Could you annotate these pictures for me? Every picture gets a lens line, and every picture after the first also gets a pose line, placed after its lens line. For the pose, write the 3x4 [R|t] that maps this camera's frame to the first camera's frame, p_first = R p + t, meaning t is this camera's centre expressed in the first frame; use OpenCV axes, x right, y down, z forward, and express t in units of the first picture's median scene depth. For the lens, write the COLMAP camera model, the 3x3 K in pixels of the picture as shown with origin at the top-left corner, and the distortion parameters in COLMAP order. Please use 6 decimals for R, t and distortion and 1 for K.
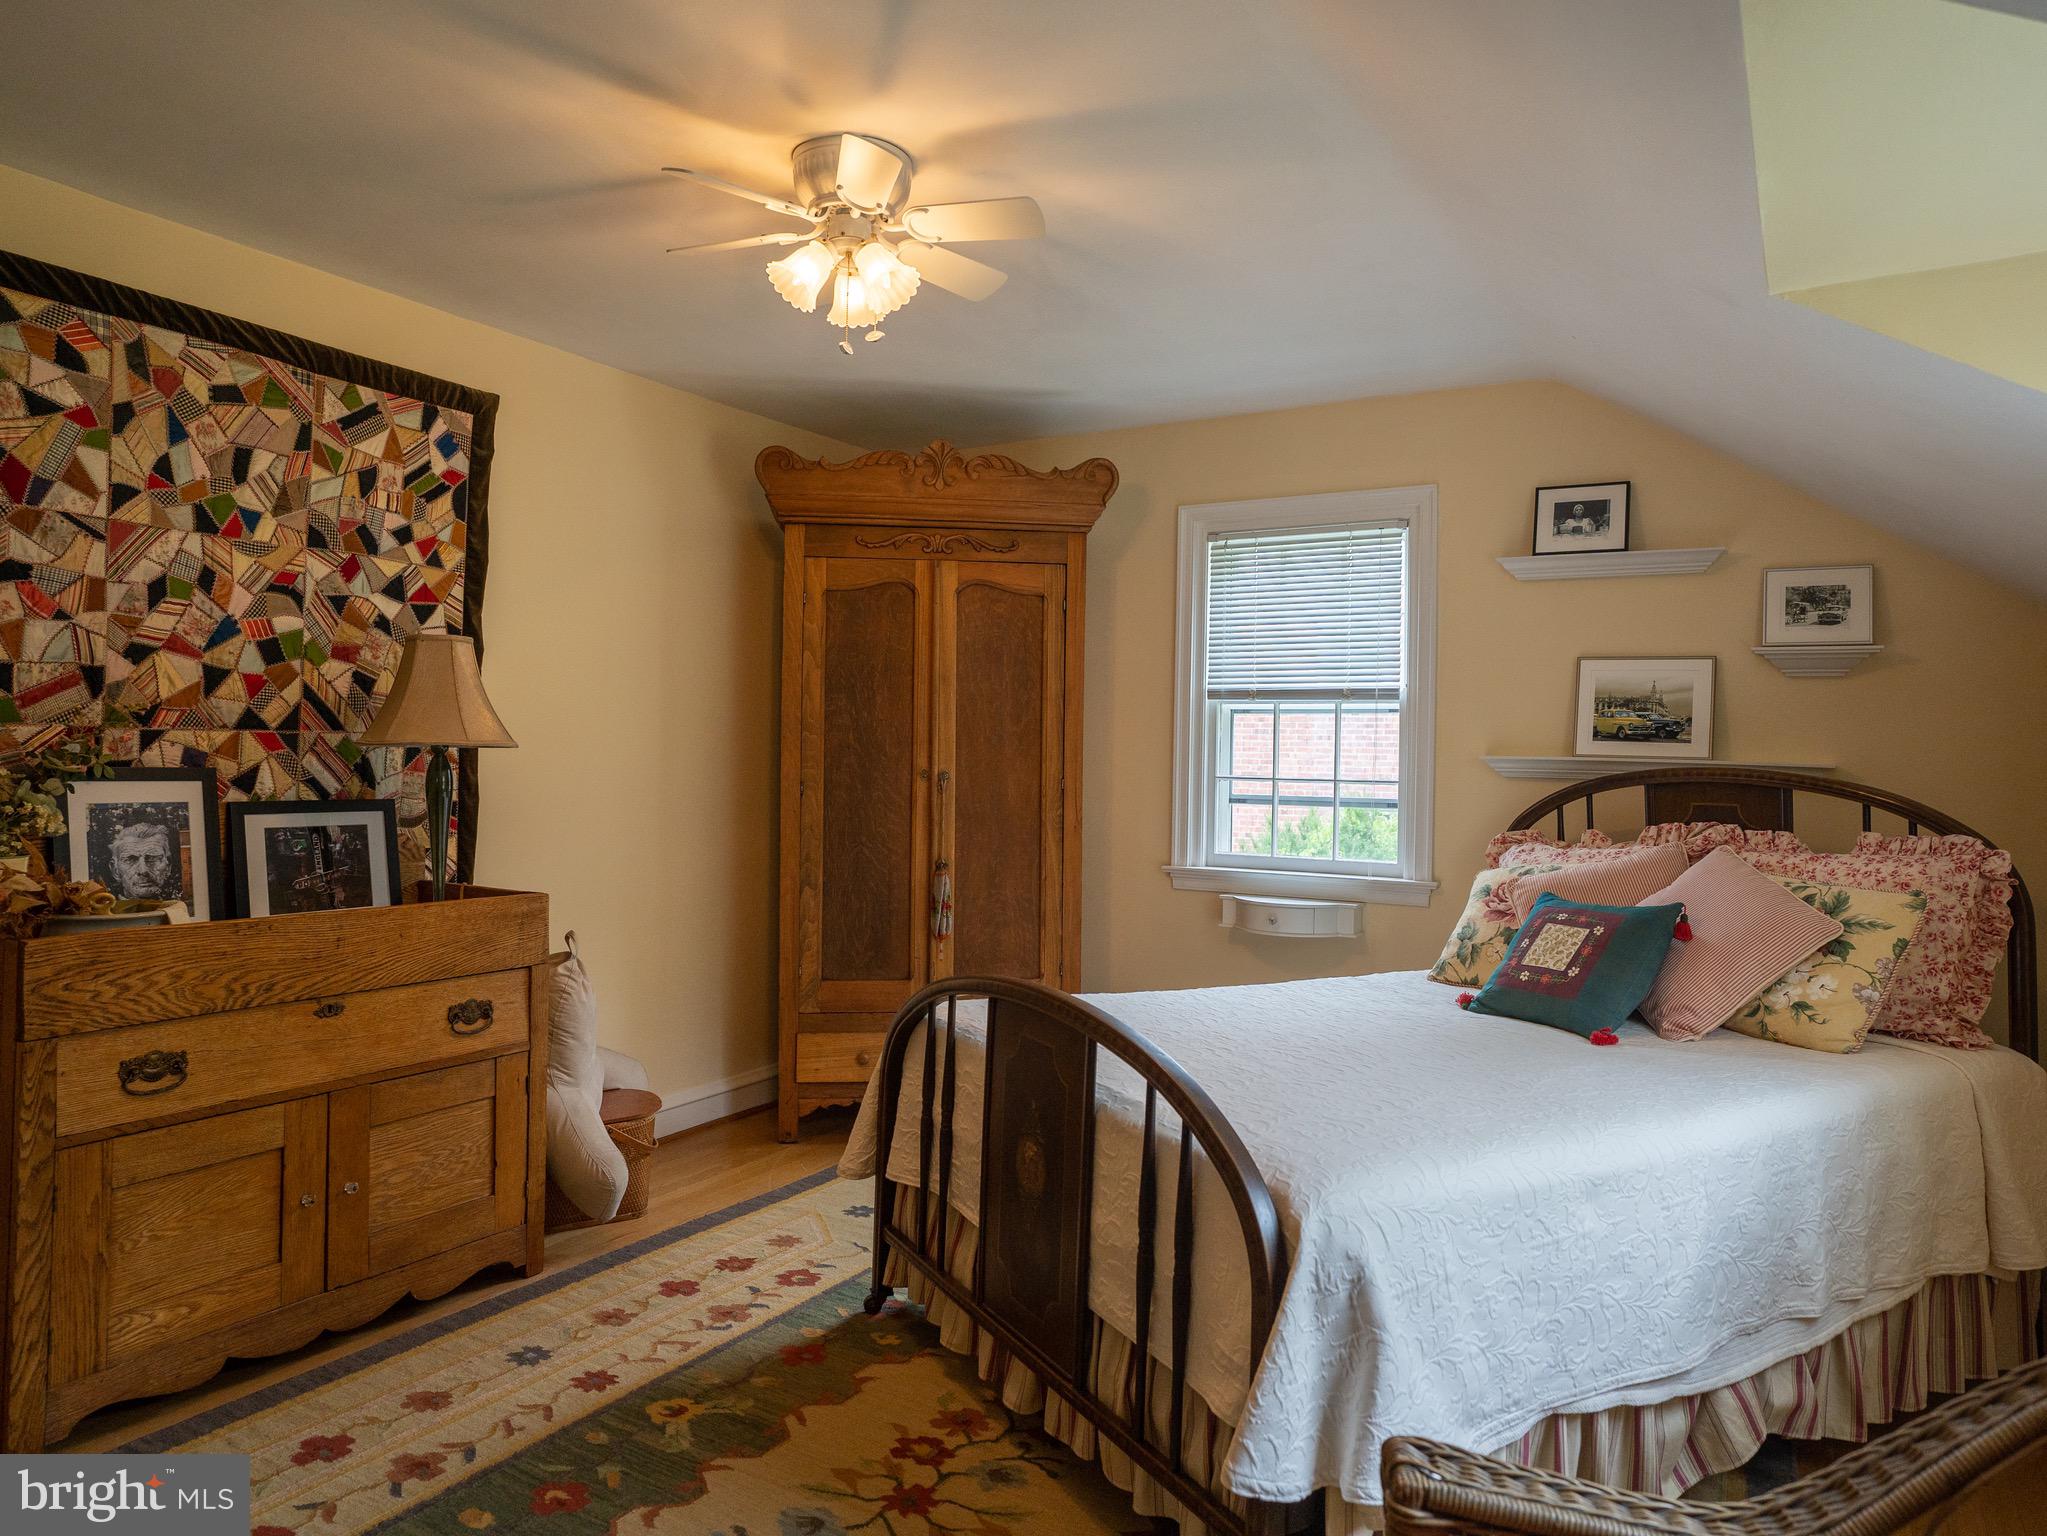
lens RADIAL K [[1280.1, 0, 1023.5], [0, 1280.1, 768.0], [0, 0, 1]] dist [-0.053358, 0.039523]
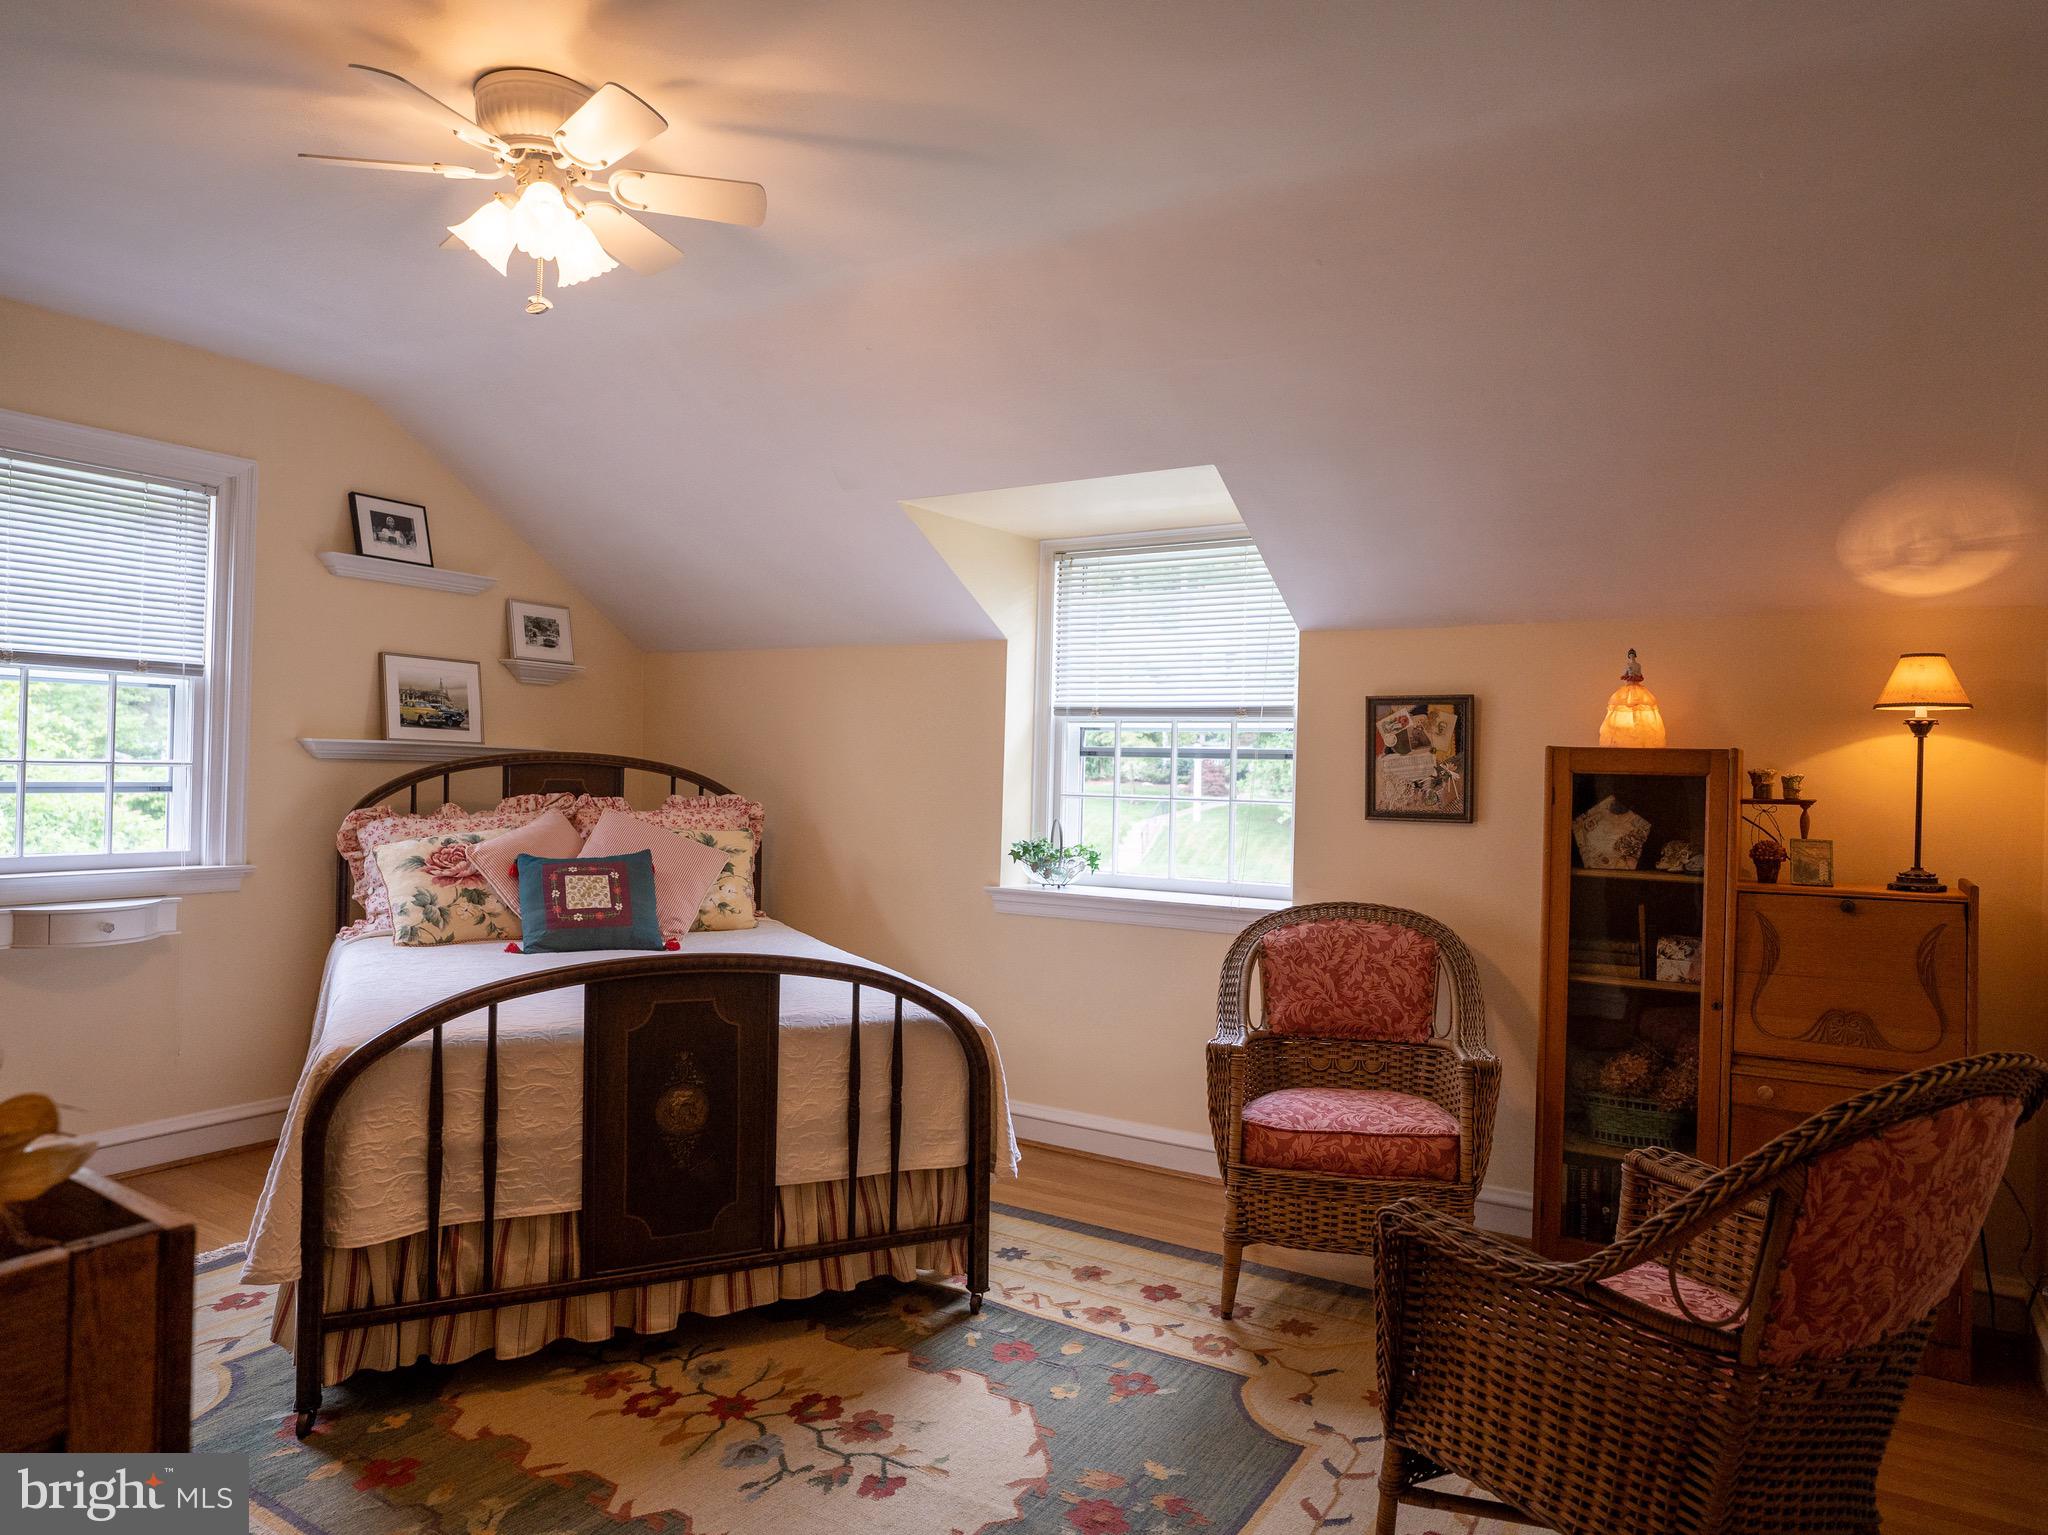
lens RADIAL K [[1280.7, 0, 1024.0], [0, 1280.7, 767.5], [0, 0, 1]] dist [-0.053358, 0.039523]
pose [[0.039008, -0.015426, 0.999120, -0.718441], [-0.014044, 0.999774, 0.015985, -0.011400], [-0.999140, -0.014656, 0.038782, 0.415624]]
